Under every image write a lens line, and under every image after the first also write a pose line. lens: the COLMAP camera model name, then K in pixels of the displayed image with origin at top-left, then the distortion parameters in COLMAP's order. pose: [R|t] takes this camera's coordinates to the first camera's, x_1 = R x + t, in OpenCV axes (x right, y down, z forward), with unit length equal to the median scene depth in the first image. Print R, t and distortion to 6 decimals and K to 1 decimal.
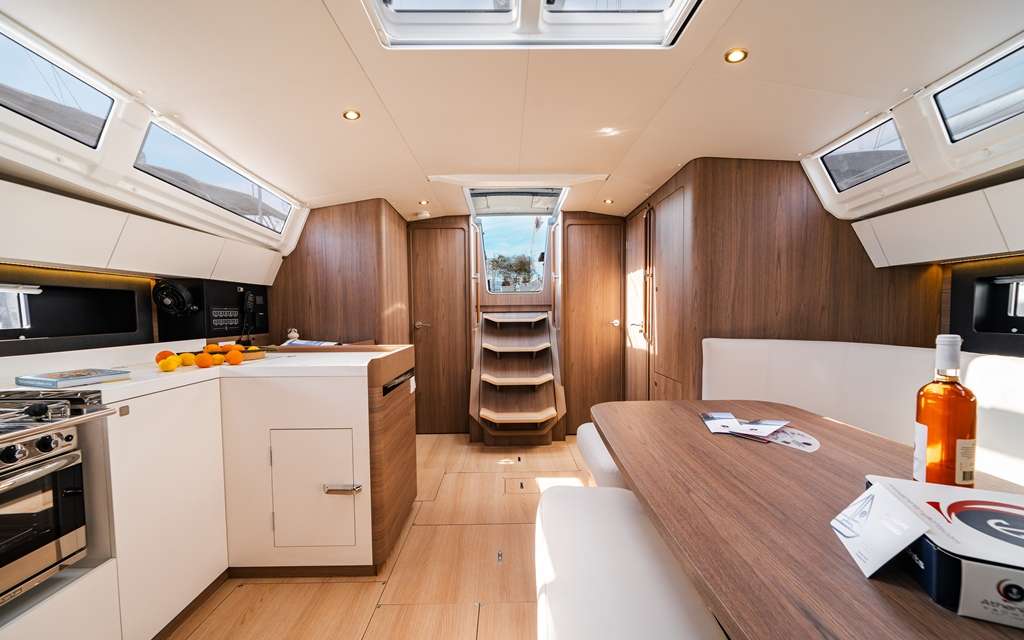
lens RADIAL K [[391.8, 0, 507.2], [0, 391.8, 328.3], [0, 0, 1]] dist [0.000274, 0.000031]
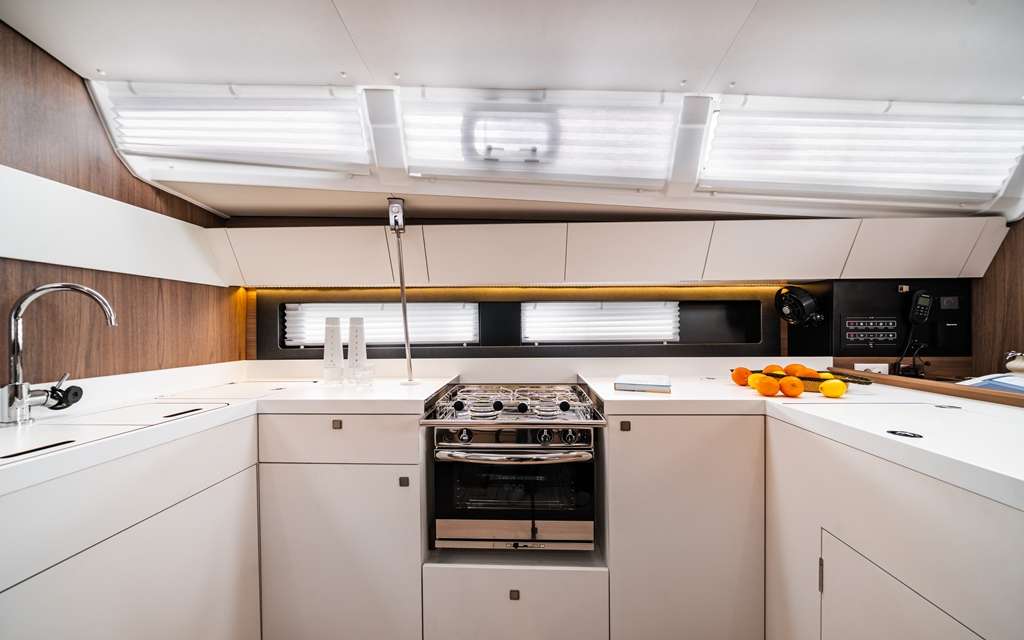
lens RADIAL K [[355.7, 0, 510.1], [0, 355.7, 326.2], [0, 0, 1]] dist [-0.007320, -0.000072]
pose [[-0.047809, 0.010780, -0.998798, -0.045124], [-0.036021, 0.999273, 0.012510, -0.019392], [0.998207, 0.036576, -0.047386, 0.387697]]
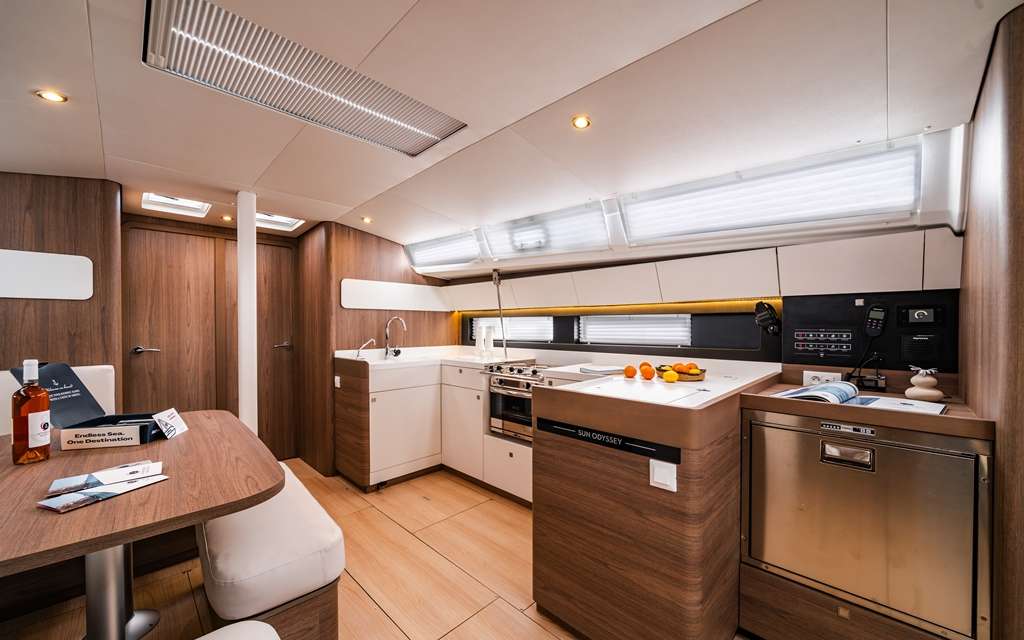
lens RADIAL K [[391.8, 0, 507.2], [0, 391.8, 328.3], [0, 0, 1]] dist [0.000274, 0.000031]
pose [[-0.714000, 0.017784, -0.699920, 0.285637], [-0.021714, 0.998634, 0.047525, -0.079351], [0.699809, 0.049131, -0.712639, 1.160164]]
